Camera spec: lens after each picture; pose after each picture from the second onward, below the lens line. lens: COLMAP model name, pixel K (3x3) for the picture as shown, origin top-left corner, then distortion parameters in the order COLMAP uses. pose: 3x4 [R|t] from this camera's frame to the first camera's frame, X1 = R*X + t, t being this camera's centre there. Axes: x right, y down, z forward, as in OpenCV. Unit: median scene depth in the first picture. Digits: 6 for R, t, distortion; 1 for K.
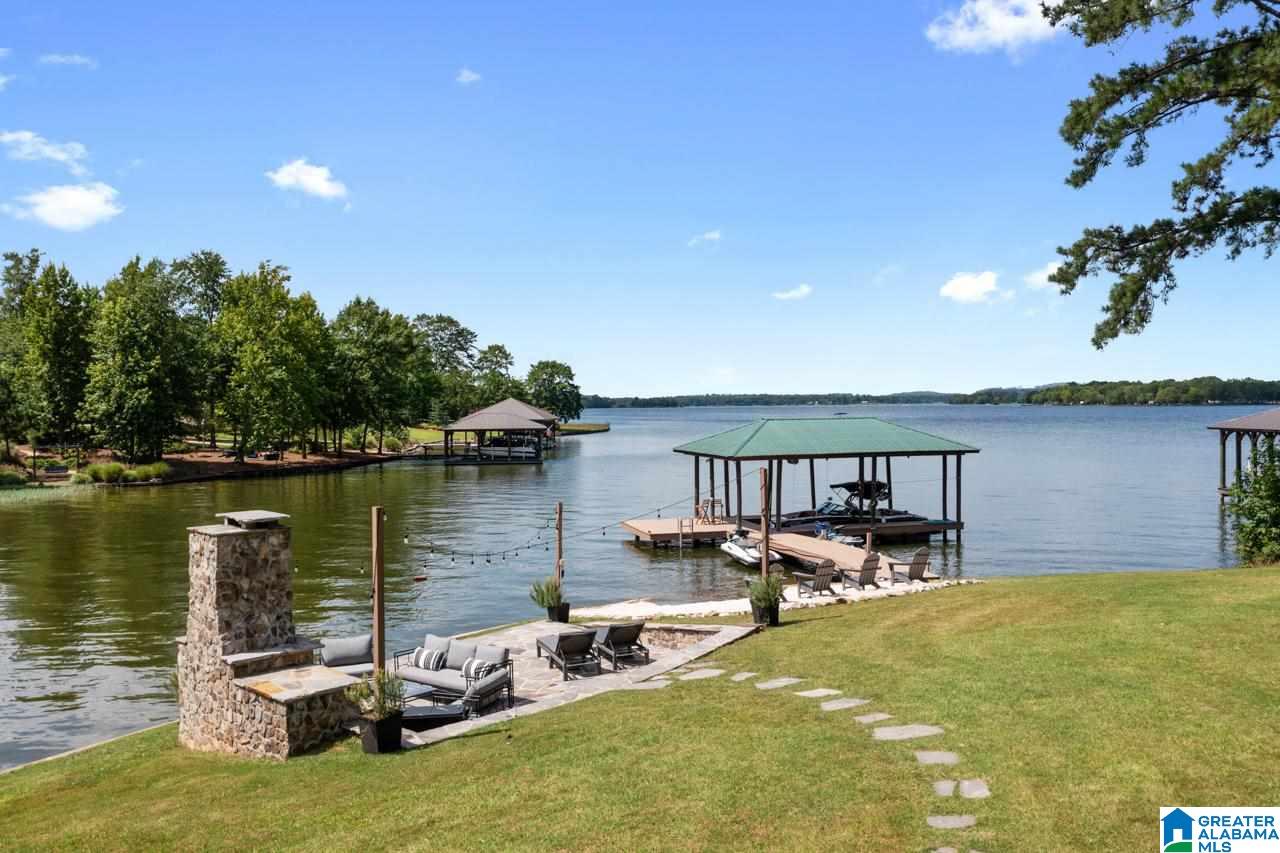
lens RADIAL K [[1025.8, 0, 639.7], [0, 1025.8, 424.2], [0, 0, 1]] dist [-0.022109, 0.003728]
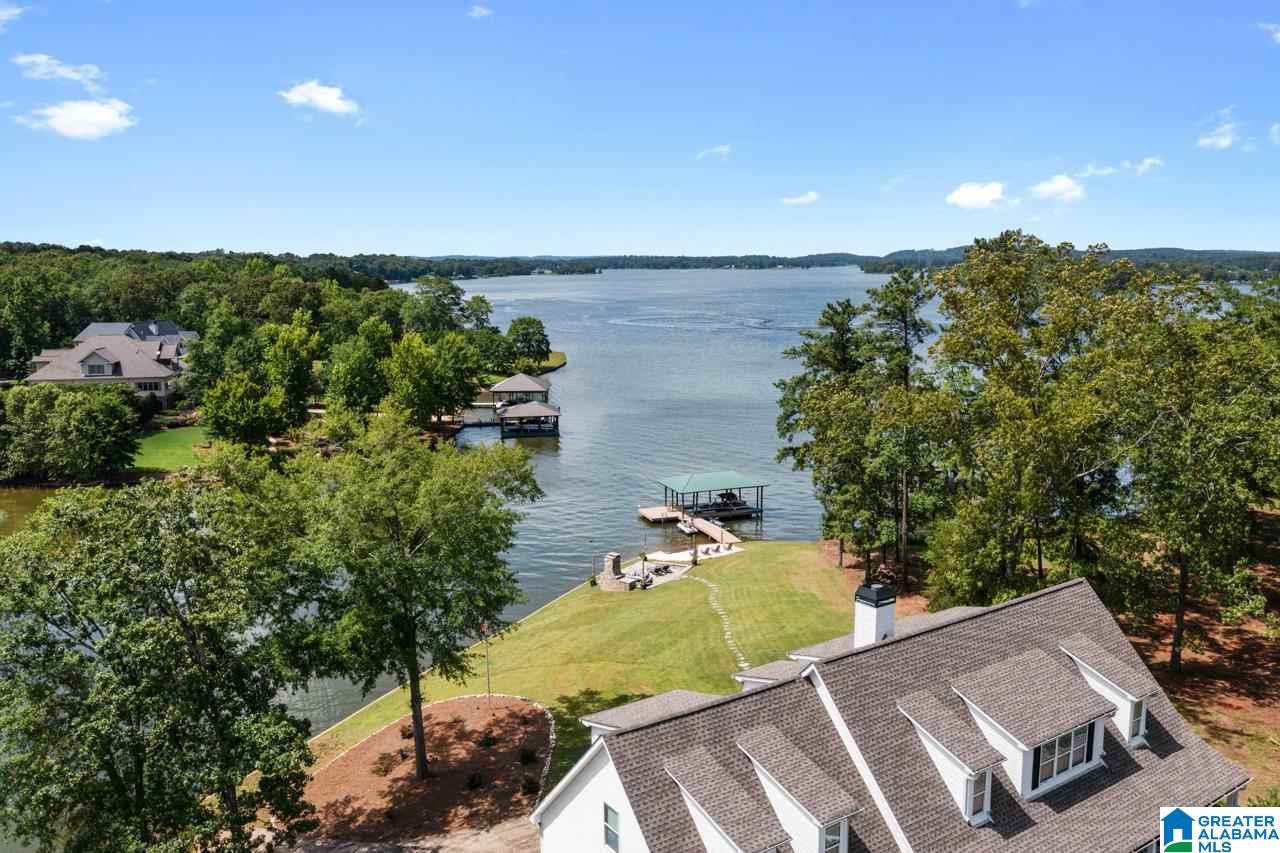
lens RADIAL K [[1025.8, 0, 636.0], [0, 1025.8, 425.3], [0, 0, 1]] dist [-0.022109, 0.003728]
pose [[0.997023, -0.011057, 0.076314, -0.109553], [0.000524, 0.990615, 0.136684, -0.236198], [-0.077109, -0.136237, 0.987671, -0.778618]]
